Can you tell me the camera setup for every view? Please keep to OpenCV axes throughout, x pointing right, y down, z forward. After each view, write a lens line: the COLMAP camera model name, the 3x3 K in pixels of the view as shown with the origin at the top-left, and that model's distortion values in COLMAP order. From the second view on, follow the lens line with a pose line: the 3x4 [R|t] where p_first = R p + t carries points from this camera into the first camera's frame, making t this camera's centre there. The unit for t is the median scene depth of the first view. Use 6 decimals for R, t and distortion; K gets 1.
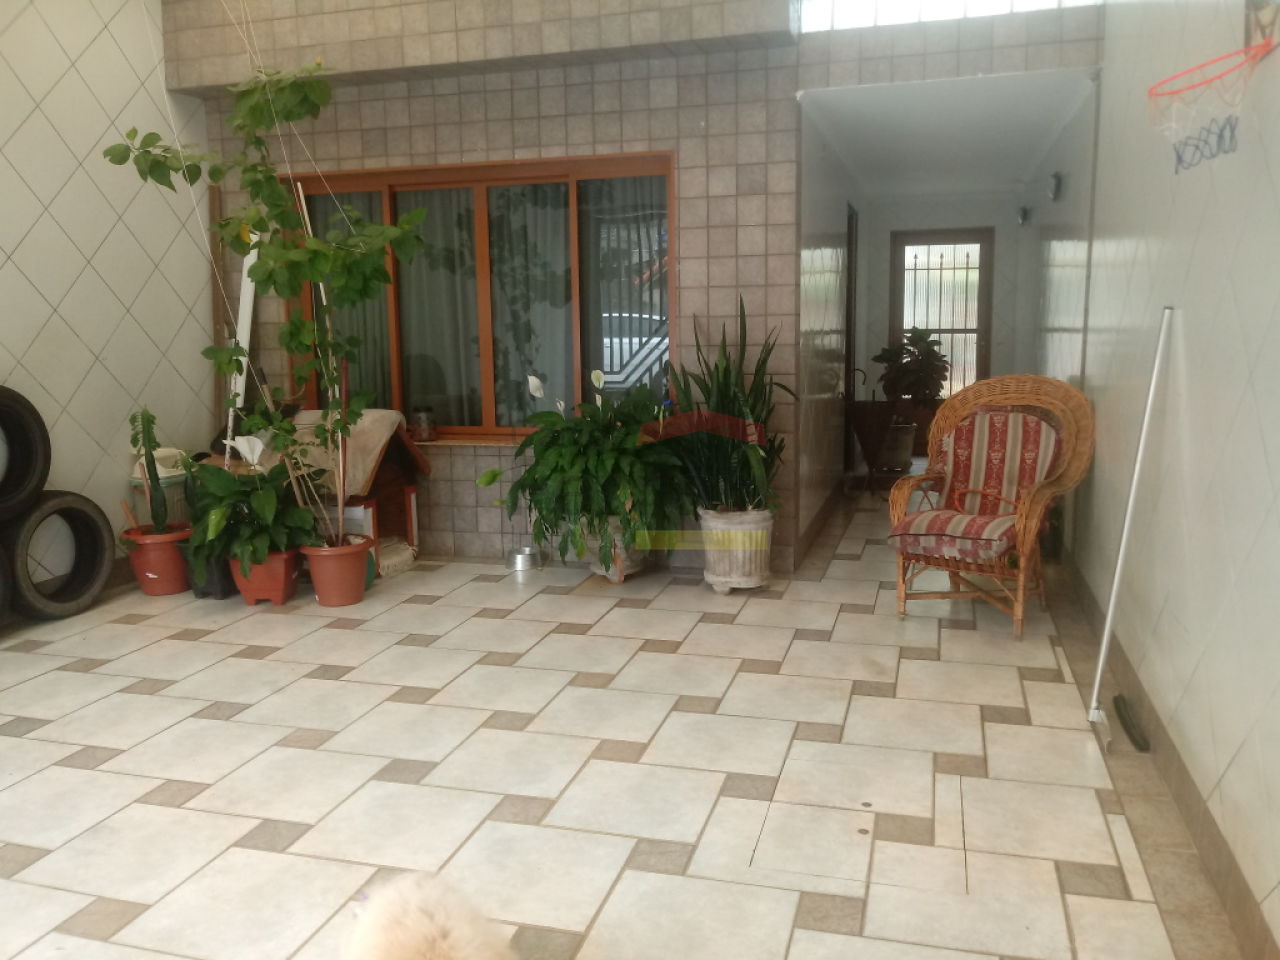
lens RADIAL K [[1074.0, 0, 644.6], [0, 1074.0, 474.6], [0, 0, 1]] dist [0.014328, -0.014623]
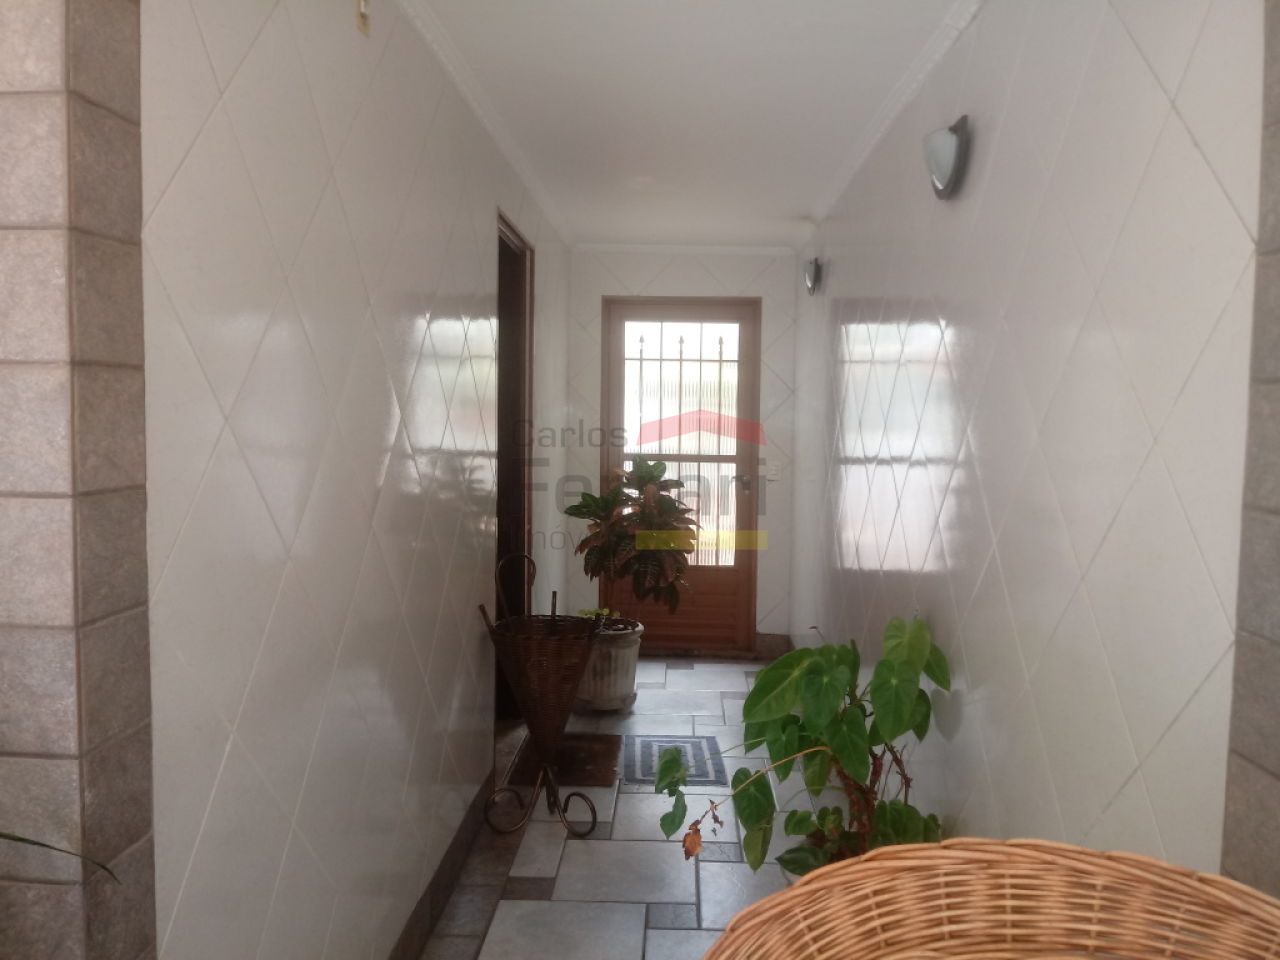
lens RADIAL K [[1074.0, 0, 636.9], [0, 1074.0, 479.1], [0, 0, 1]] dist [0.014328, -0.014623]
pose [[0.973435, 0.013944, 0.228537, 0.108538], [0.004952, 0.996628, -0.081899, -0.071358], [-0.228908, 0.080855, 0.970084, 0.404237]]
